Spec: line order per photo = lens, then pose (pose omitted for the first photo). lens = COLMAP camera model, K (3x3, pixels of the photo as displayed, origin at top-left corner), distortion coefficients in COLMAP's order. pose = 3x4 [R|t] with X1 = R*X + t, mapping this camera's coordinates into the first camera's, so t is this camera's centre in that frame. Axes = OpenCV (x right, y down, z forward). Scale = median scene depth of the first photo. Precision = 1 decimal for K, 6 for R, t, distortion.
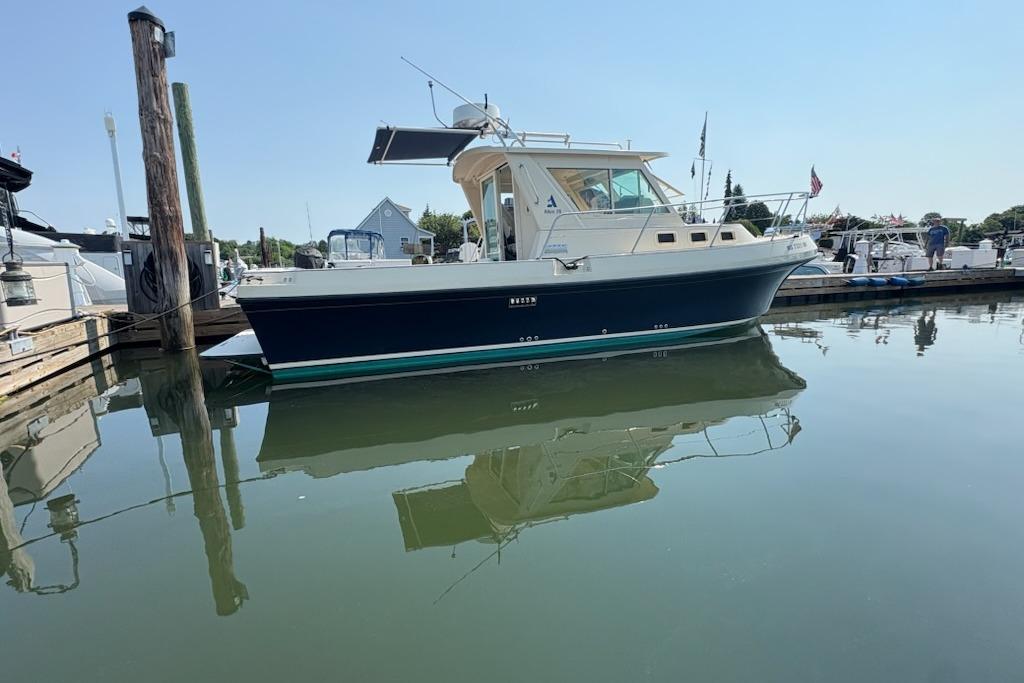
lens RADIAL K [[465.1, 0, 501.6], [0, 465.1, 338.5], [0, 0, 1]] dist [0.002565, 0.000179]
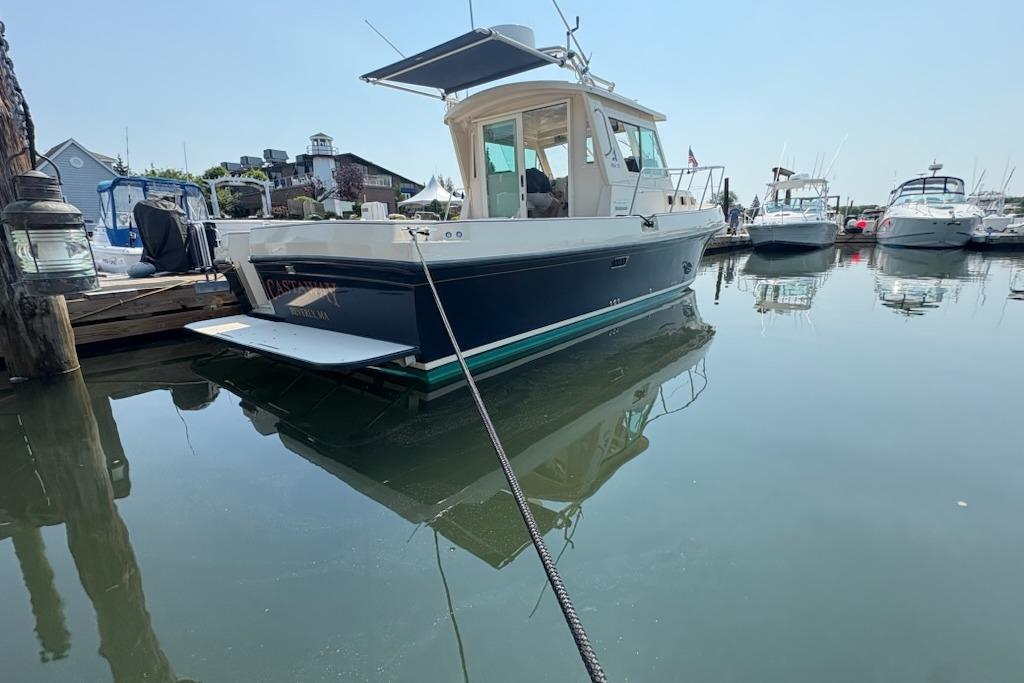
lens RADIAL K [[465.1, 0, 501.6], [0, 465.1, 338.5], [0, 0, 1]] dist [0.002565, 0.000179]
pose [[0.855098, -0.112412, 0.506134, -0.525093], [0.083373, 0.993321, 0.079761, -0.017085], [-0.511719, -0.026006, 0.858759, 0.264596]]
